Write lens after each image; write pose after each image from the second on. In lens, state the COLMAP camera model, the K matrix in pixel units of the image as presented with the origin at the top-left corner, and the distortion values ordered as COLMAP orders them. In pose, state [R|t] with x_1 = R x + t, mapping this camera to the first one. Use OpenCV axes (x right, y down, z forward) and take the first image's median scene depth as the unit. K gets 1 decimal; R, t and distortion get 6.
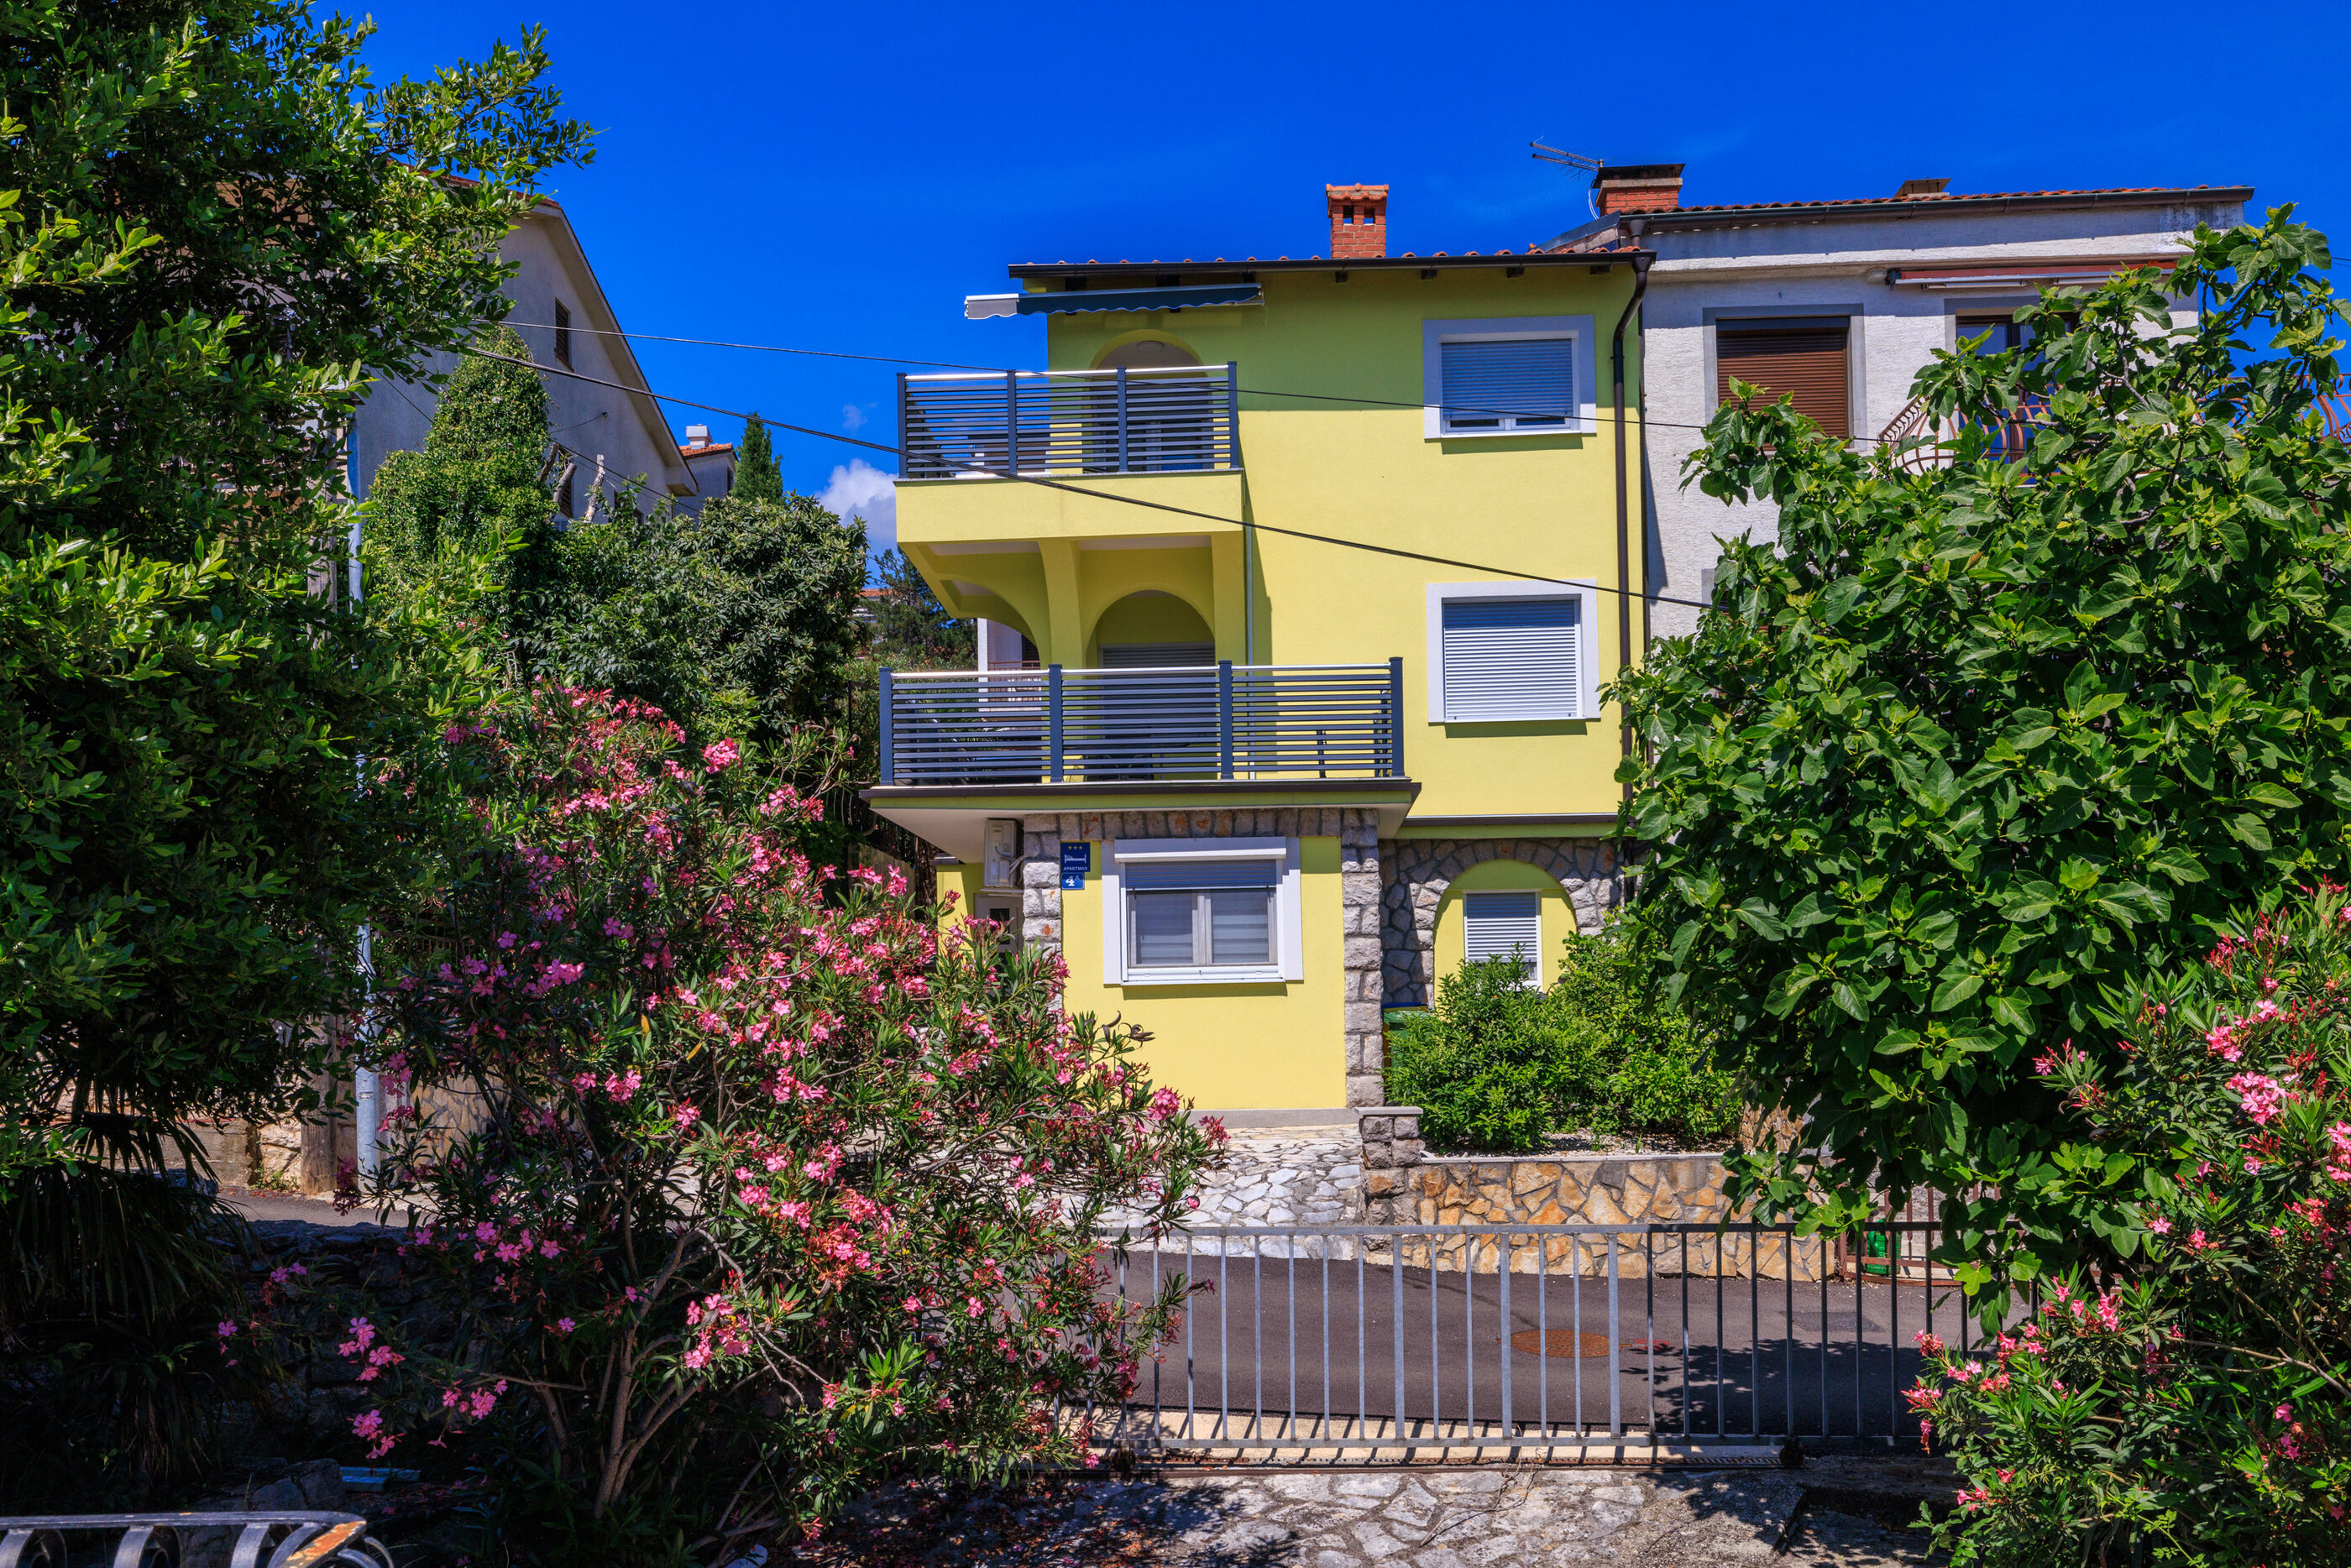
lens RADIAL K [[3092.4, 0, 1113.7], [0, 3092.4, 903.0], [0, 0, 1]] dist [0.015784, 0.028609]
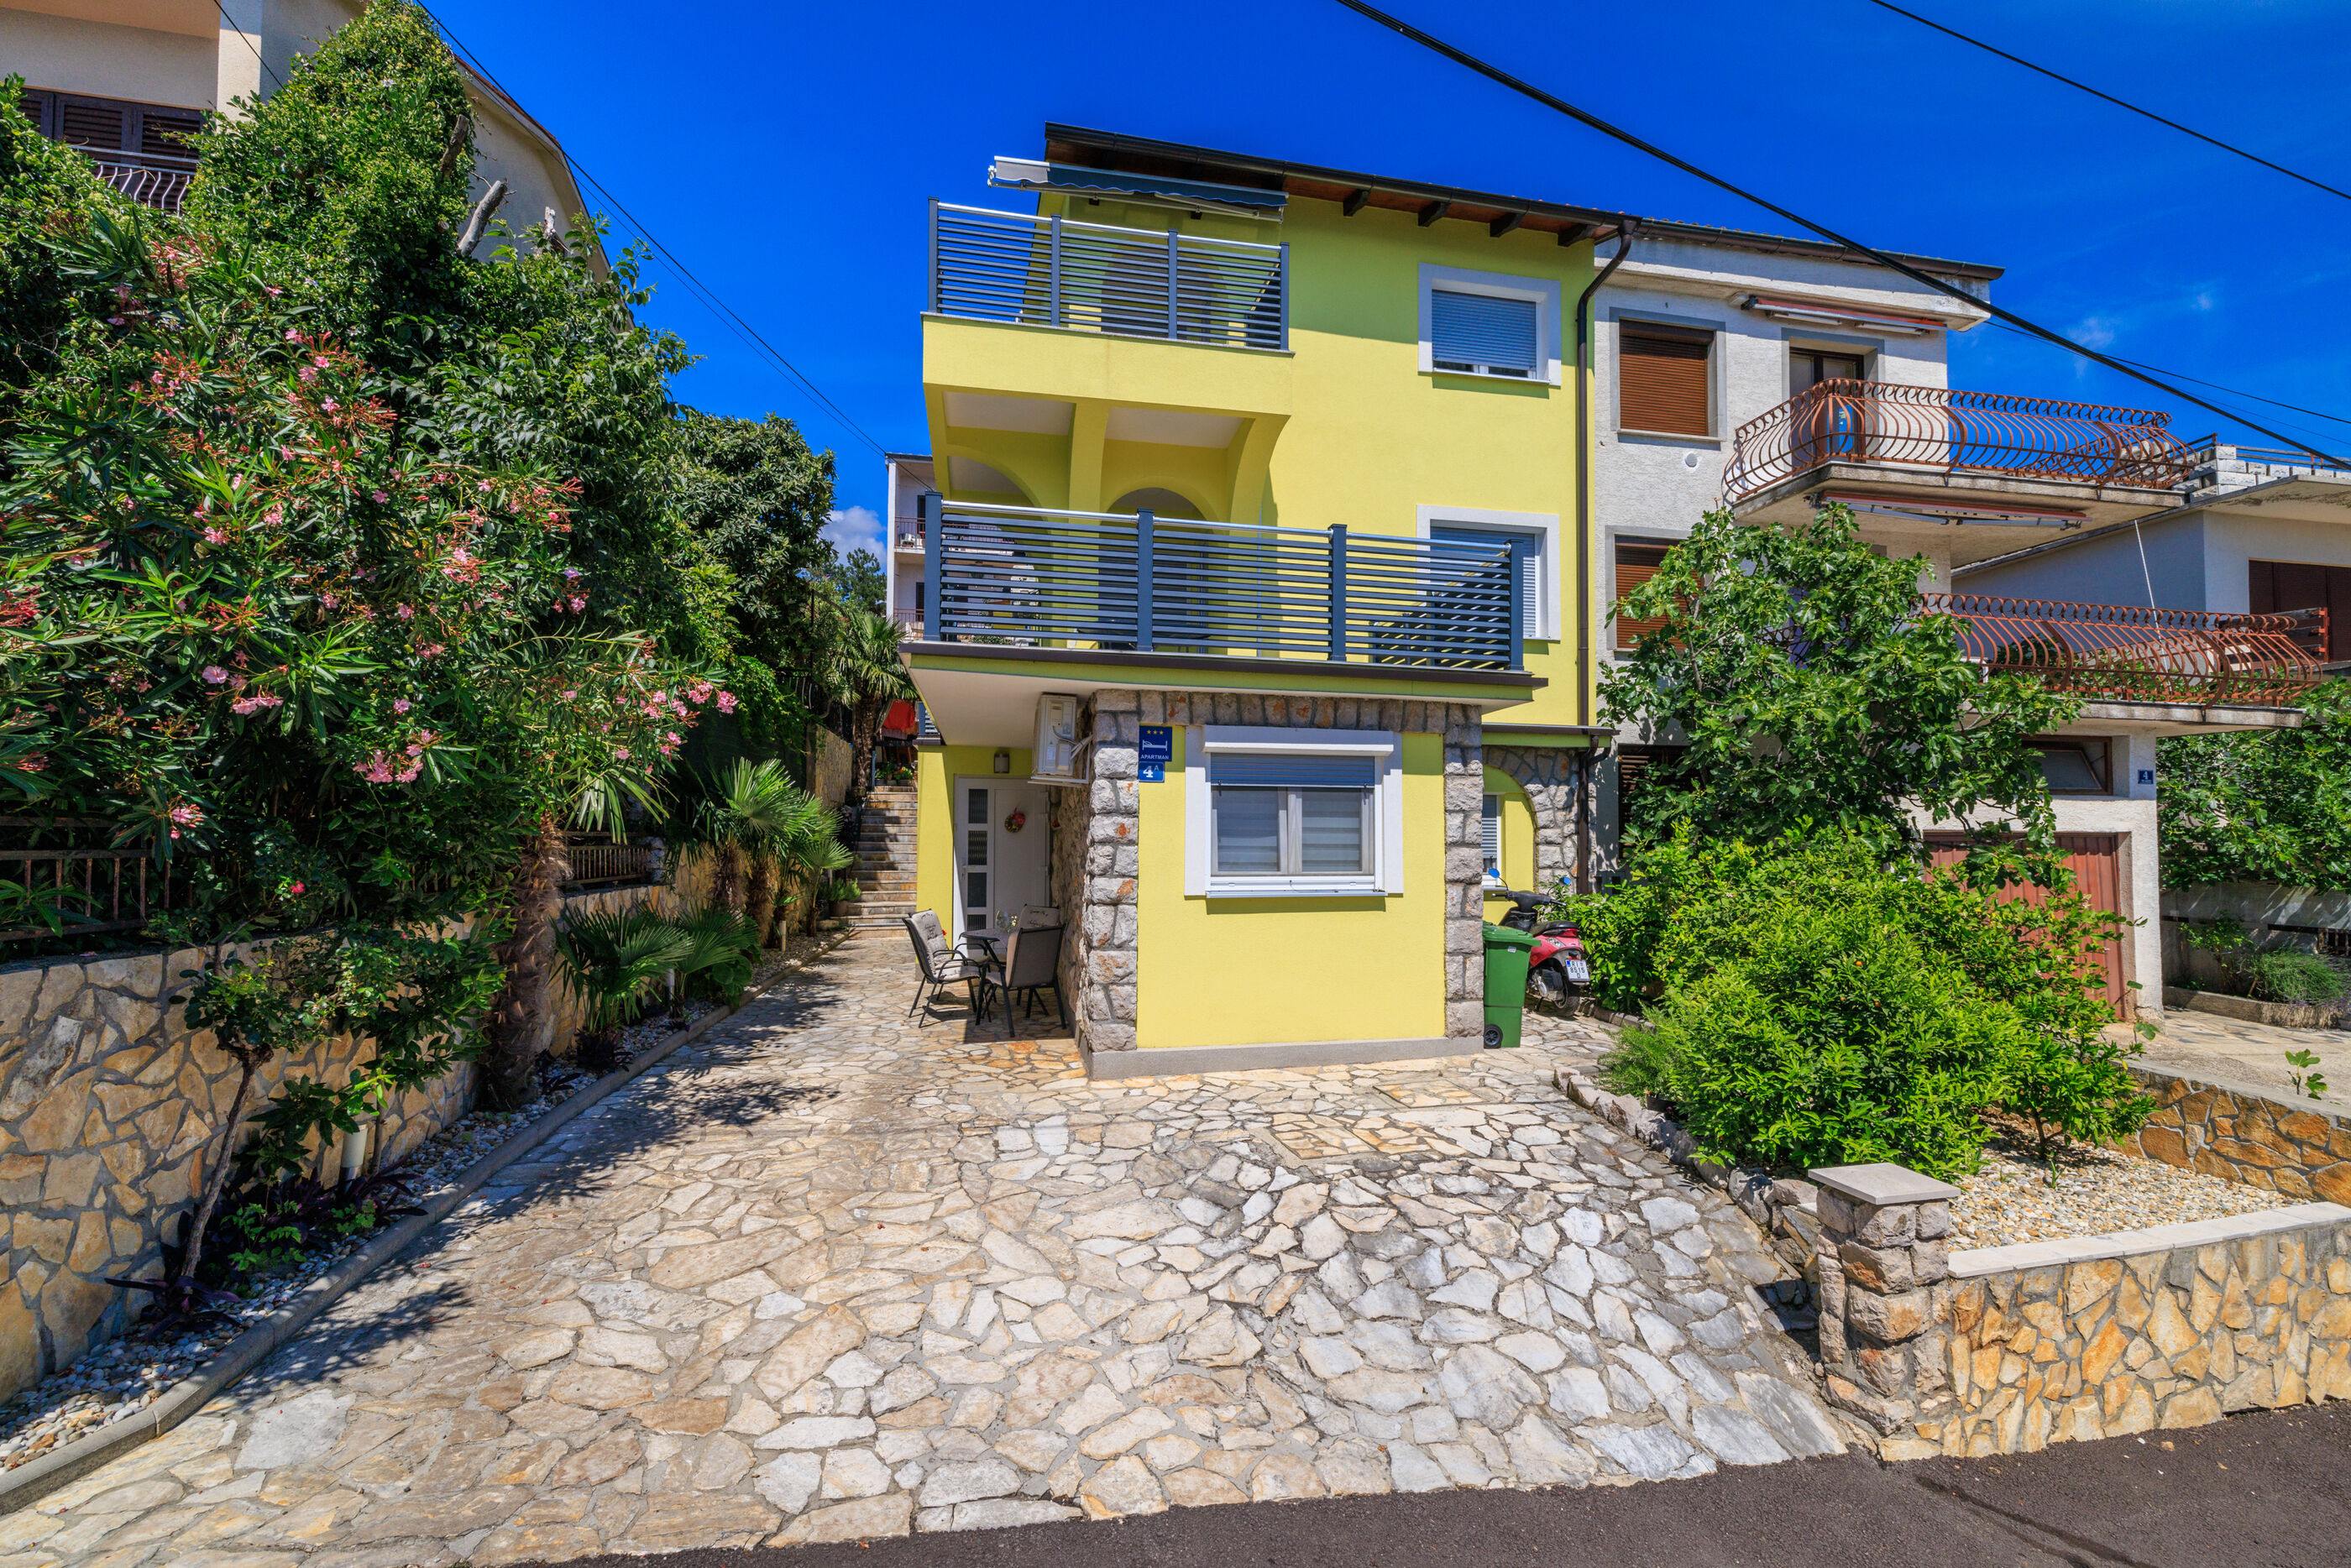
lens RADIAL K [[1128.9, 0, 1198.5], [0, 1128.9, 782.0], [0, 0, 1]] dist [0.000612, -0.000027]
pose [[0.954340, 0.035968, 0.296550, -0.092000], [-0.038977, 0.999231, 0.004240, -0.006201], [-0.296169, -0.015605, 0.955008, 0.705135]]
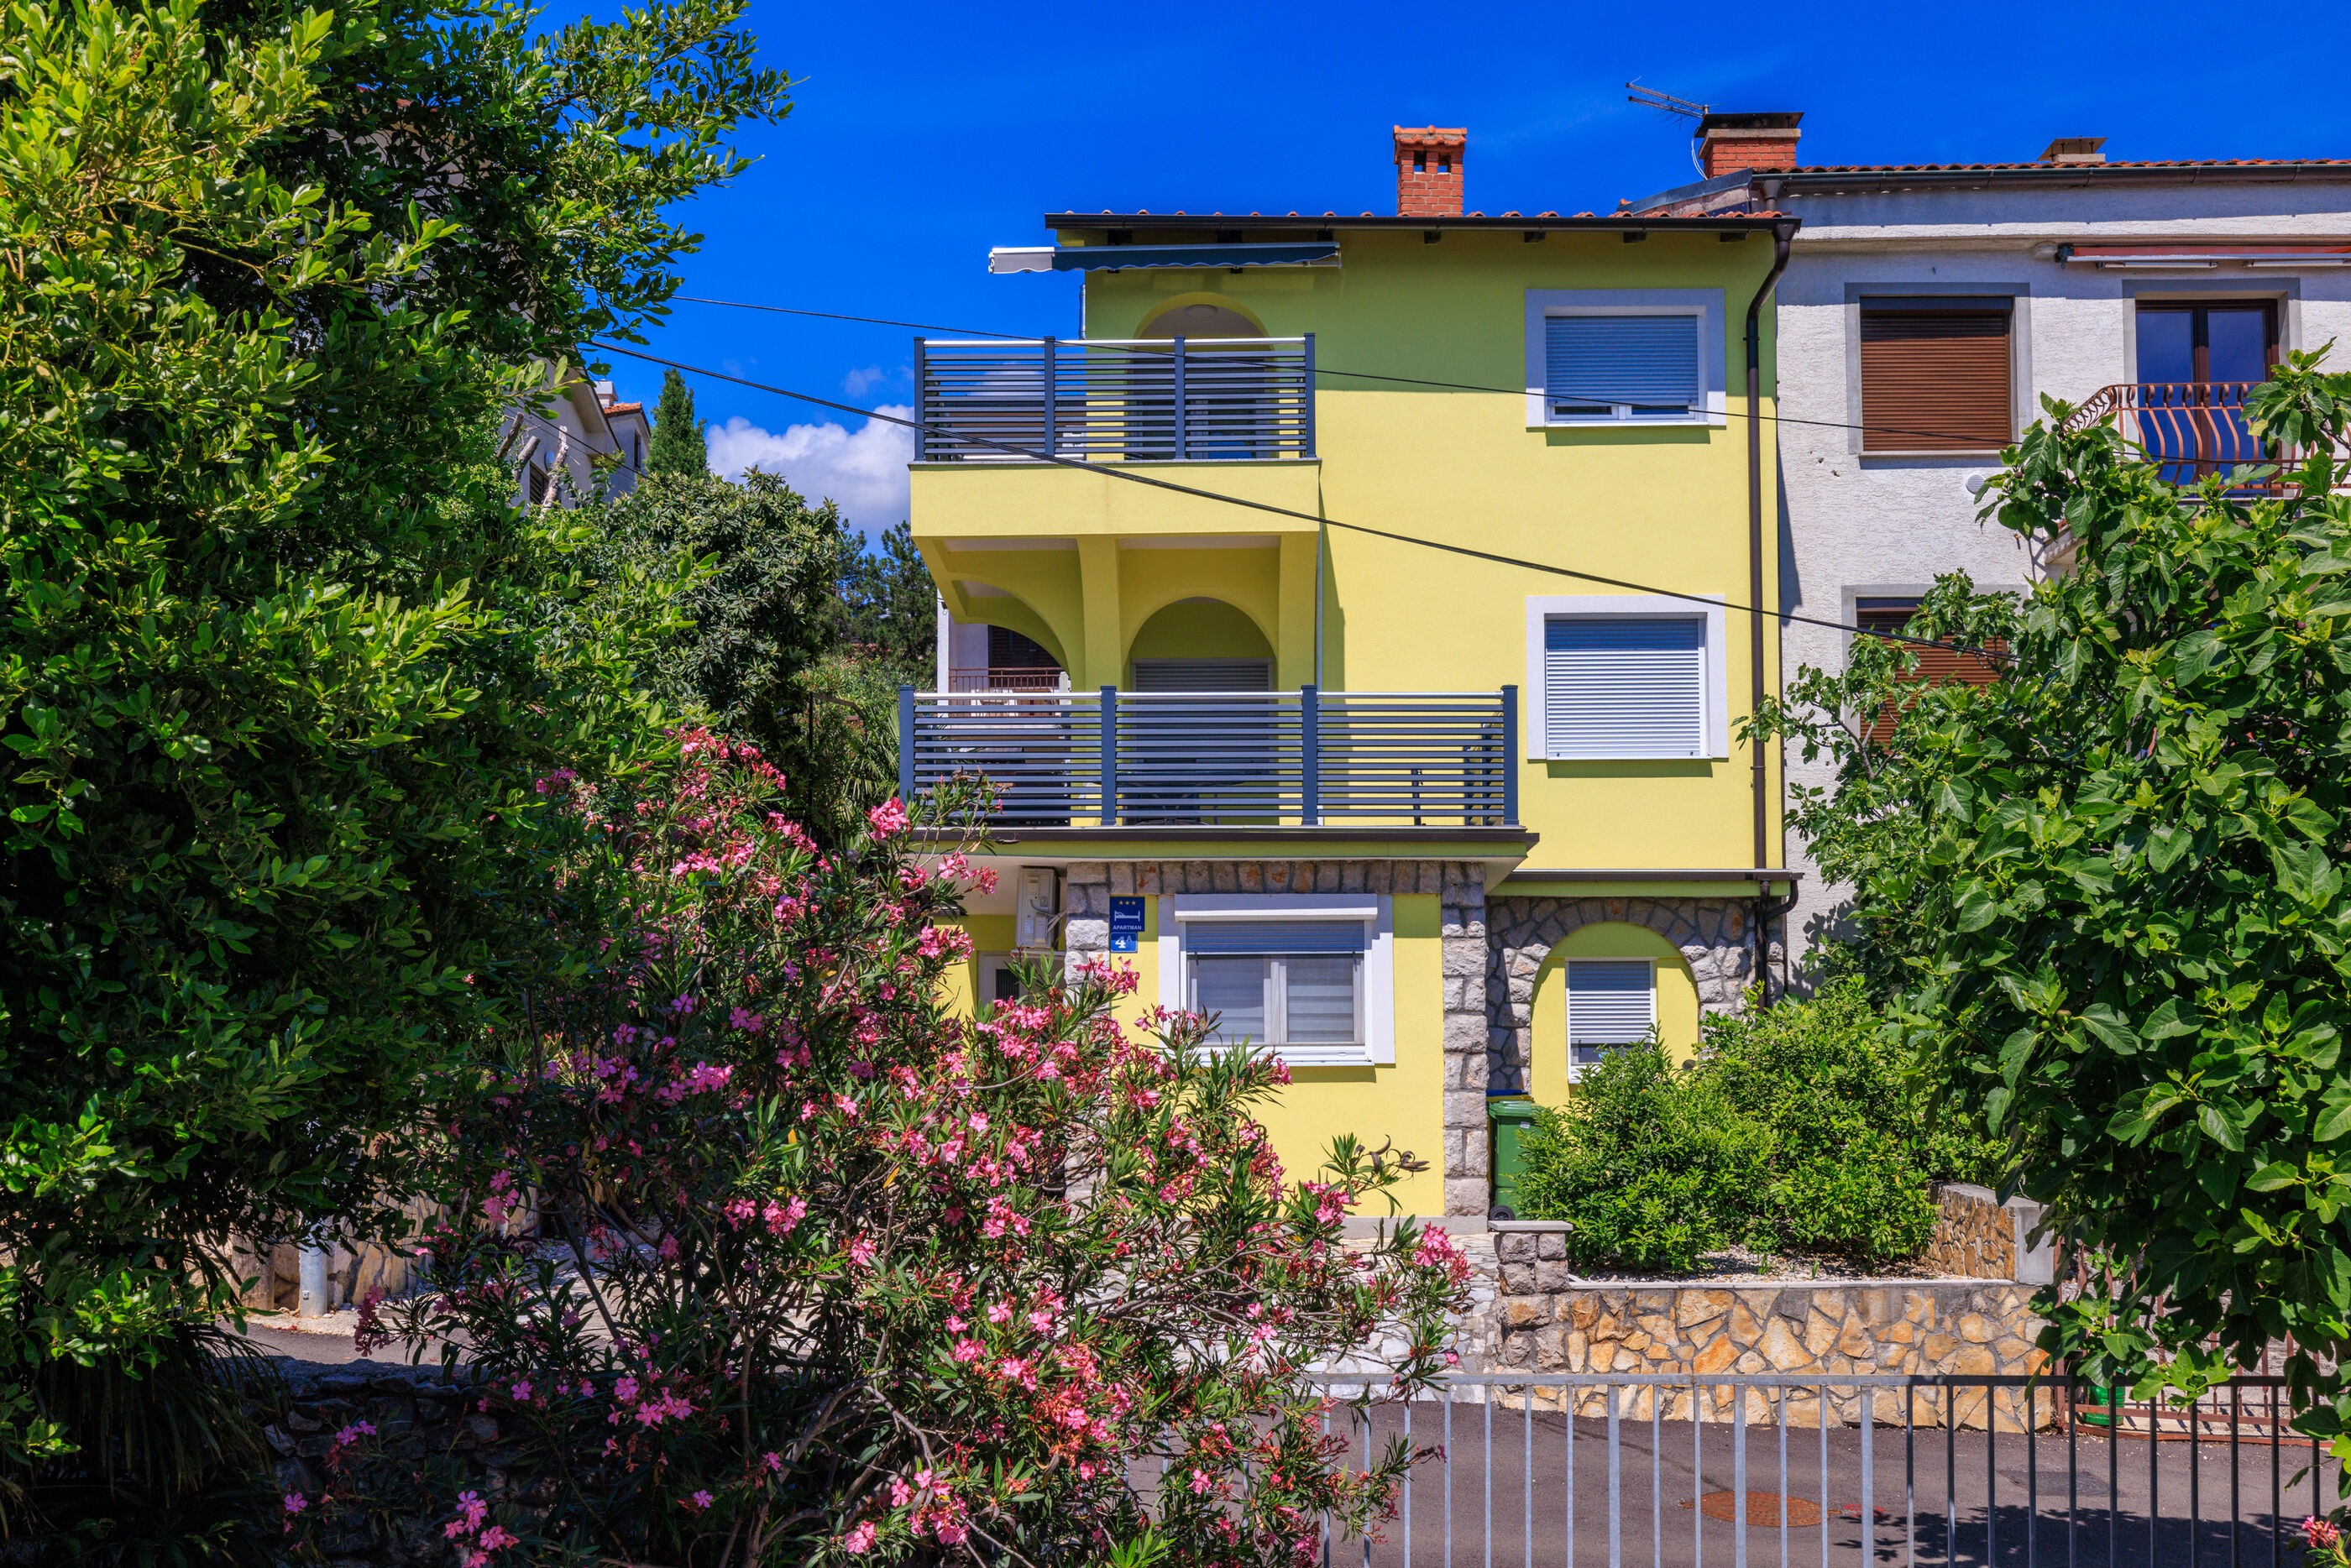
lens RADIAL K [[3666.9, 0, 1175.5], [0, 3666.9, 784.0], [0, 0, 1]] dist [0.016927, 0.092984]
pose [[0.998133, 0.017322, 0.058565, -0.058566], [-0.014885, 0.999015, -0.041796, -0.008700], [-0.059231, 0.040847, 0.997408, -0.000229]]
